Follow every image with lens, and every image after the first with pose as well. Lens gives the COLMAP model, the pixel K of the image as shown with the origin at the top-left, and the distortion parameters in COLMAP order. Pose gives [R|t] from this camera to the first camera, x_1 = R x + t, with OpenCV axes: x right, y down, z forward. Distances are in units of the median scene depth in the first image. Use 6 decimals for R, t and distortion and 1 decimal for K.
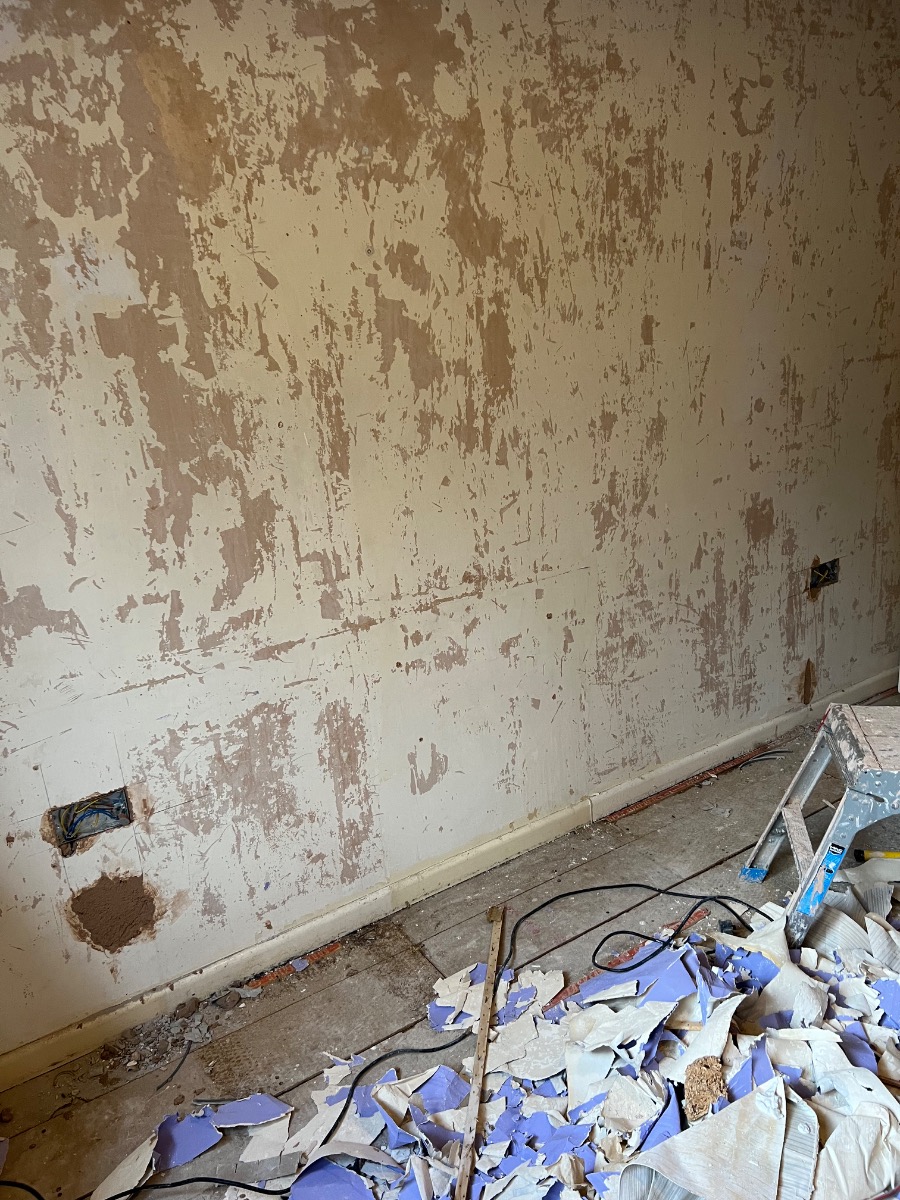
lens RADIAL K [[913.4, 0, 450.0], [0, 913.4, 600.0], [0, 0, 1]] dist [0.064694, -0.088330]
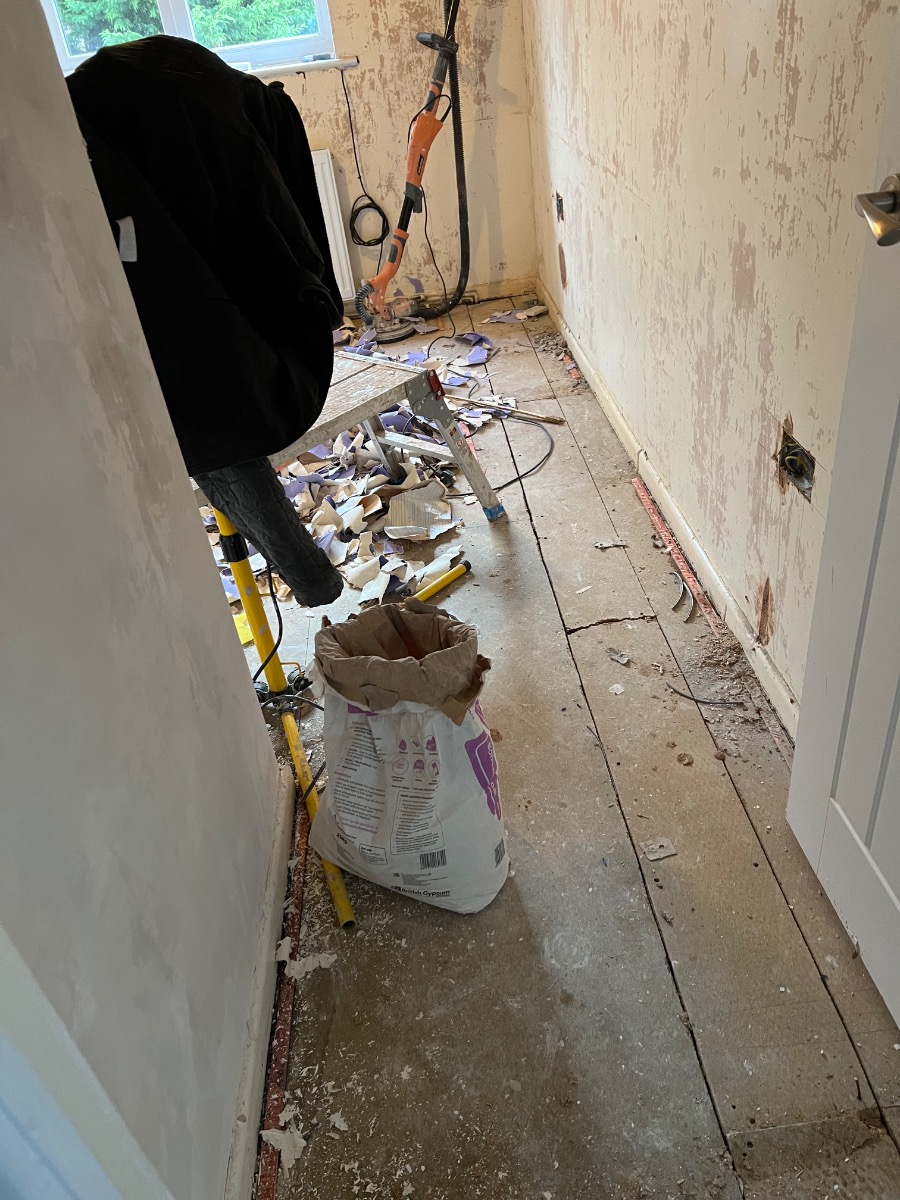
lens RADIAL K [[913.4, 0, 450.0], [0, 913.4, 600.0], [0, 0, 1]] dist [0.064694, -0.088330]
pose [[-0.464952, 0.600969, -0.650120, 1.047735], [-0.101465, 0.693311, 0.713460, -0.388754], [0.879502, 0.397690, -0.261379, 1.172144]]
